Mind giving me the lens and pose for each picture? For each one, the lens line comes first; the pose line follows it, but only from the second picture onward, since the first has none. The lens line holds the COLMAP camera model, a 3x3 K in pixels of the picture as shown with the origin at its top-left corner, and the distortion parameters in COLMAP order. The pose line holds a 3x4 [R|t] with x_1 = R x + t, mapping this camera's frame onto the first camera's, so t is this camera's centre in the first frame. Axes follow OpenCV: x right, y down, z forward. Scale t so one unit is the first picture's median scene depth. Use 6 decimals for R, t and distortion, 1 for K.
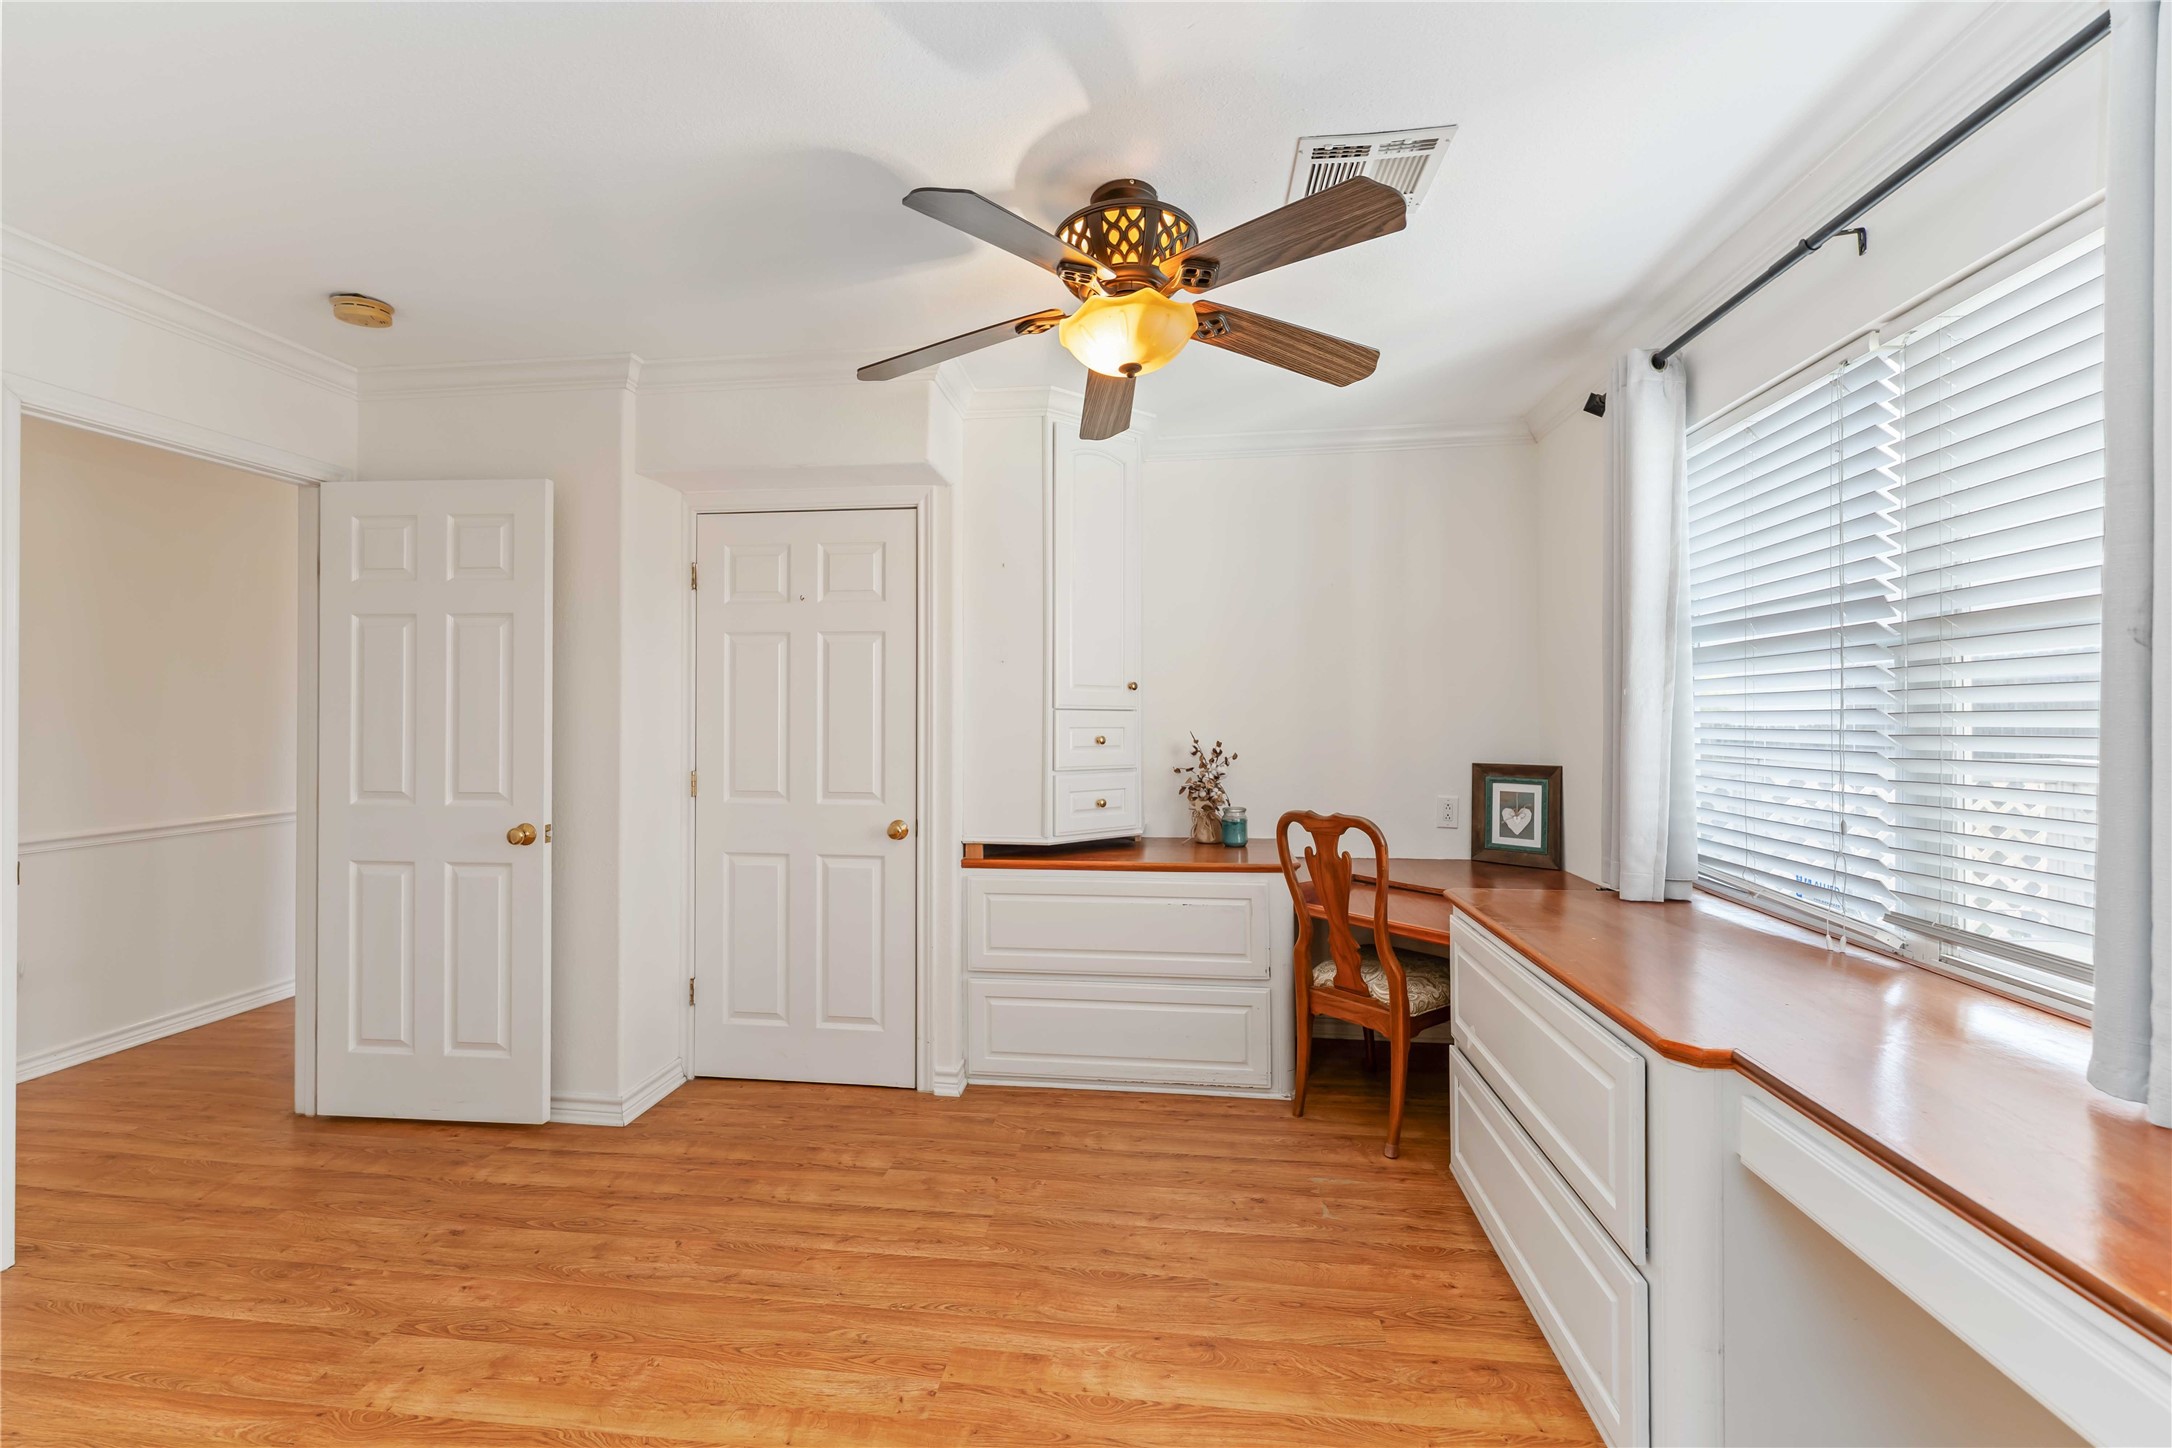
lens RADIAL K [[883.3, 0, 1089.2], [0, 883.3, 716.8], [0, 0, 1]] dist [-0.001602, -0.000721]
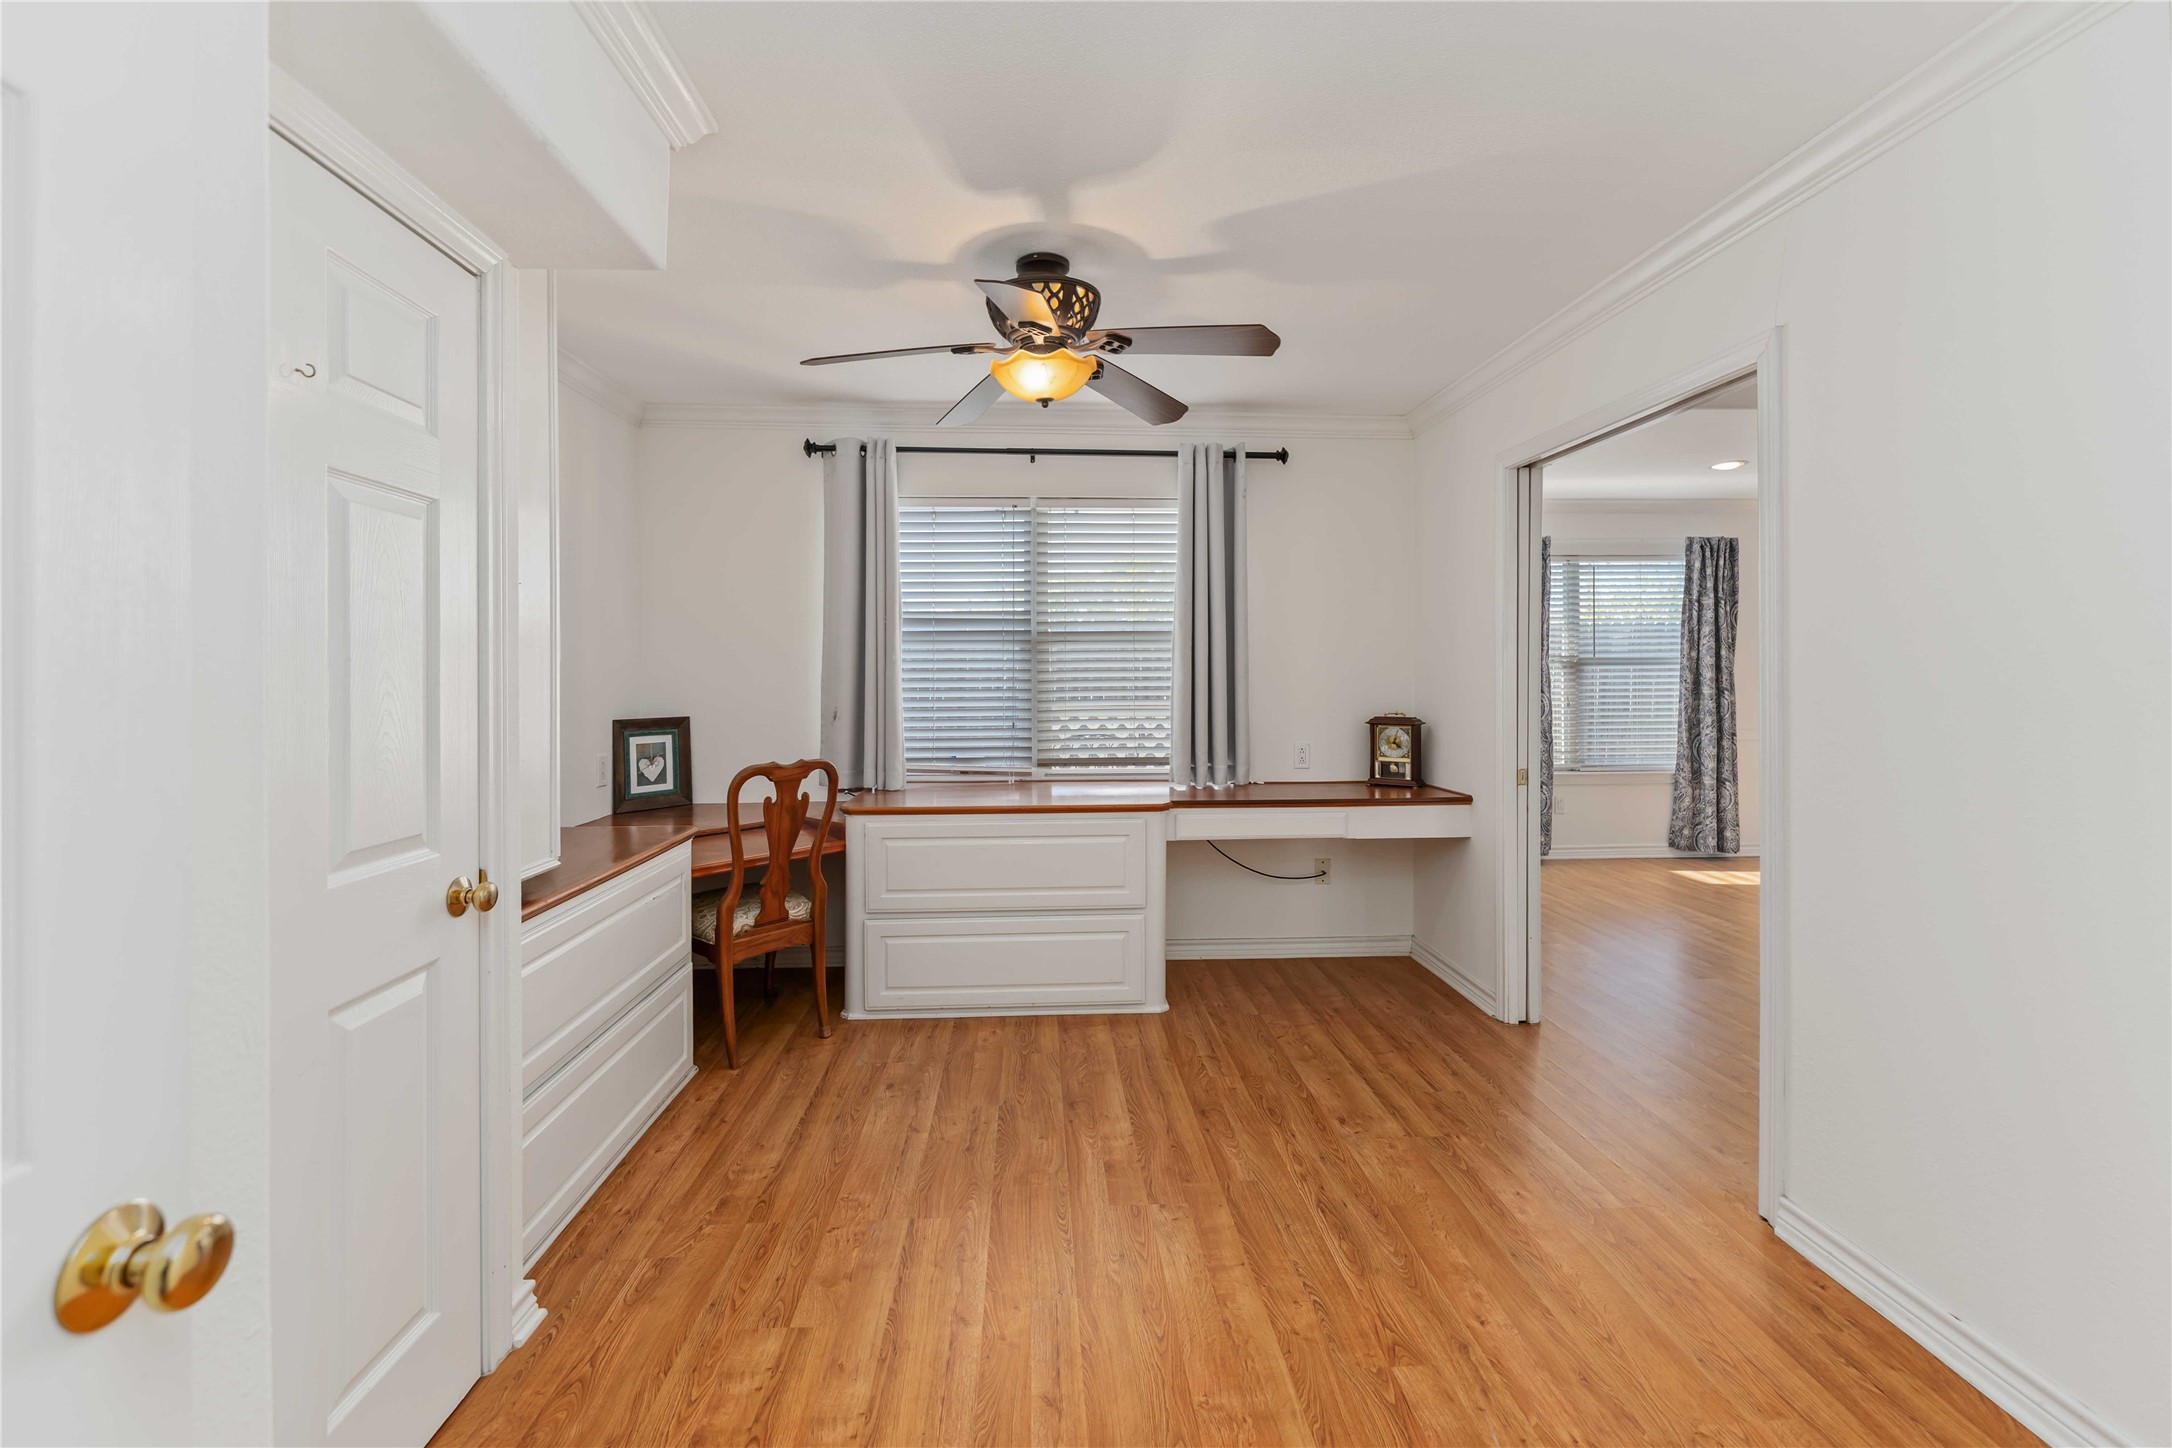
lens RADIAL K [[883.3, 0, 1077.0], [0, 883.3, 678.3], [0, 0, 1]] dist [-0.001602, -0.000721]
pose [[-0.165427, -0.001992, 0.986220, -0.877936], [0.004210, 0.999987, 0.002726, 0.004091], [-0.986213, 0.004603, -0.165417, 0.829098]]
